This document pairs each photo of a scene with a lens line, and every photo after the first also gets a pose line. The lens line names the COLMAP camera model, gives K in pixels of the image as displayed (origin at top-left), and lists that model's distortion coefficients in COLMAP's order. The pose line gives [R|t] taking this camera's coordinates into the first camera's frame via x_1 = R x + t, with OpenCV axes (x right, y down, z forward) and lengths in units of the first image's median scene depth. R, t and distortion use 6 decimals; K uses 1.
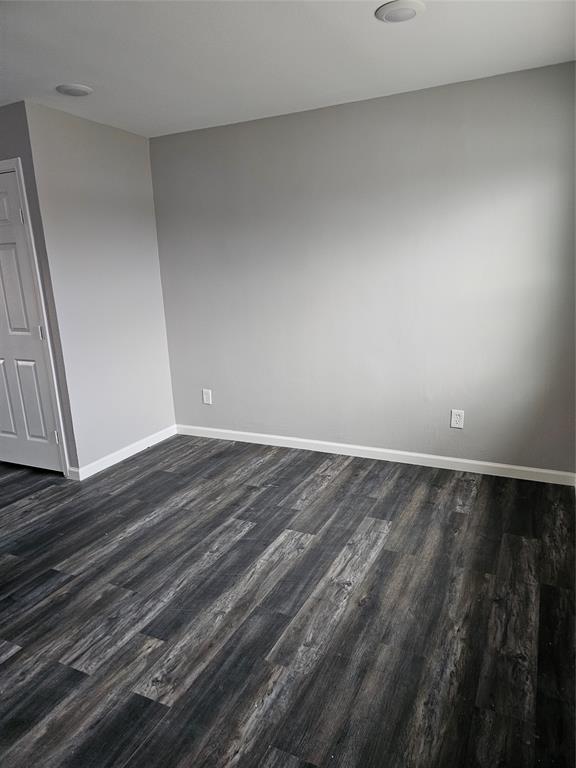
lens RADIAL K [[521.9, 0, 288.0], [0, 521.9, 384.0], [0, 0, 1]] dist [0.060763, -0.056331]
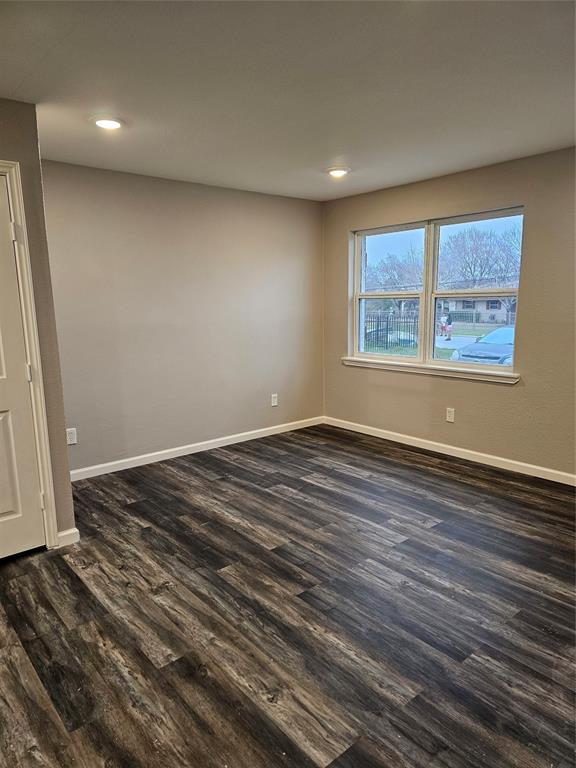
lens RADIAL K [[521.9, 0, 288.0], [0, 521.9, 384.0], [0, 0, 1]] dist [0.060763, -0.056331]
pose [[0.402362, -0.119482, 0.907650, -1.179078], [0.206087, 0.977820, 0.037360, -0.032898], [-0.891983, 0.172023, 0.418061, 0.349489]]
